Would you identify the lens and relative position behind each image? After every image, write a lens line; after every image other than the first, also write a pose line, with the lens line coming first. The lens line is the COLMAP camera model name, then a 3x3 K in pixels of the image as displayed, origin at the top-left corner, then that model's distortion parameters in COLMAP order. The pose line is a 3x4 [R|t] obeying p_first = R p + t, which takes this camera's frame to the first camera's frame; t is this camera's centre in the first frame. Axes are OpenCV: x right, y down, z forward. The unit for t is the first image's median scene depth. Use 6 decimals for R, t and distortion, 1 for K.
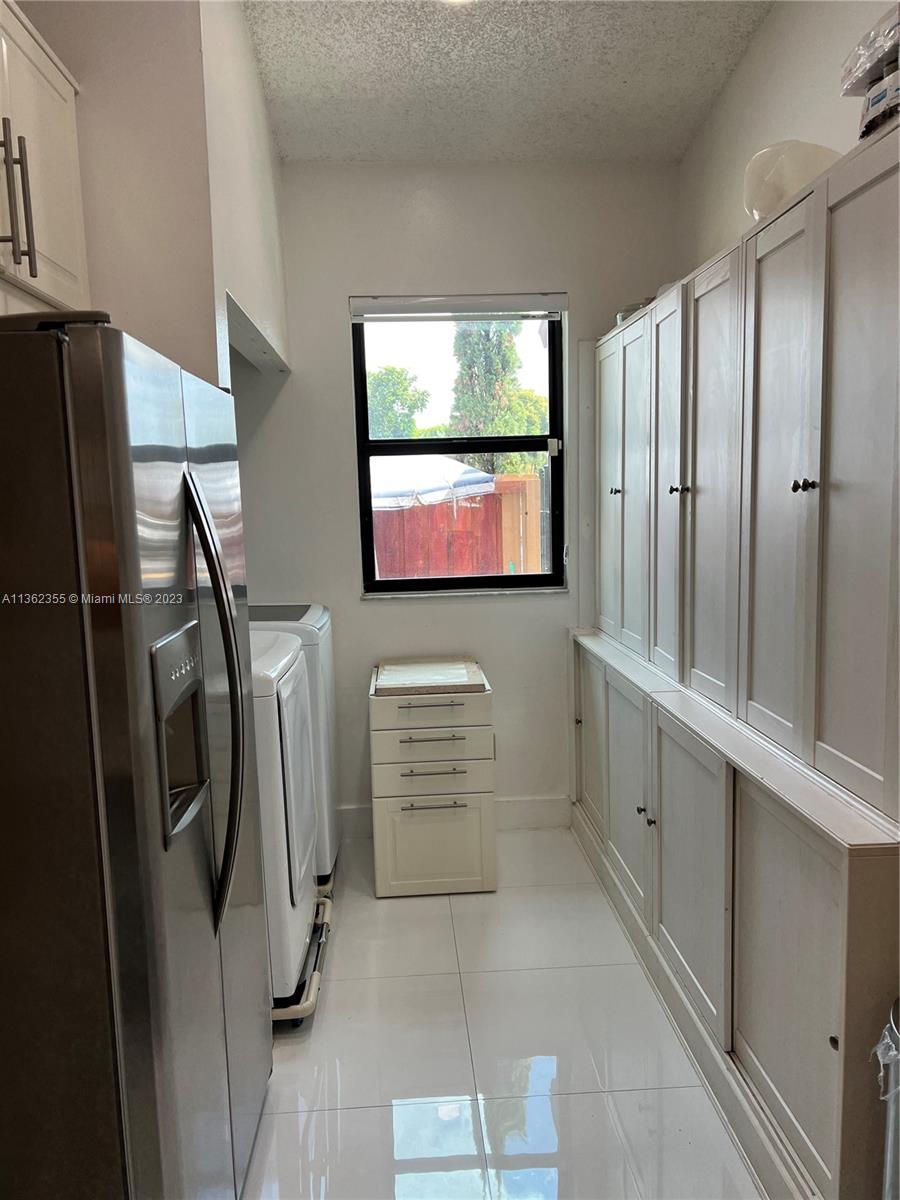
lens RADIAL K [[901.6, 0, 455.8], [0, 901.6, 602.6], [0, 0, 1]] dist [0.038480, -0.062740]
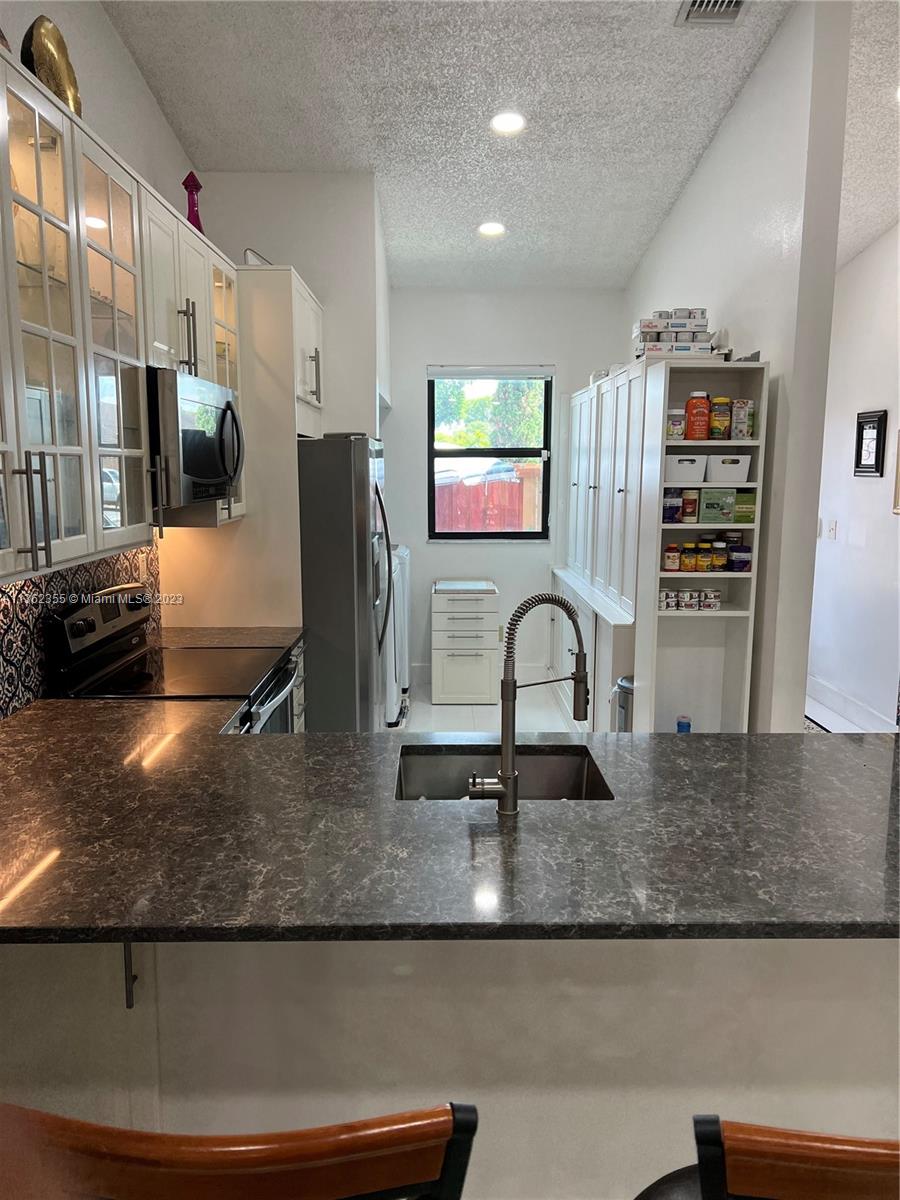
lens RADIAL K [[901.6, 0, 442.9], [0, 901.6, 609.7], [0, 0, 1]] dist [0.038480, -0.062740]
pose [[0.997415, 0.037471, -0.061305, 0.033330], [-0.034912, 0.998495, 0.042287, 0.050113], [0.062797, -0.040037, 0.997223, -0.701737]]
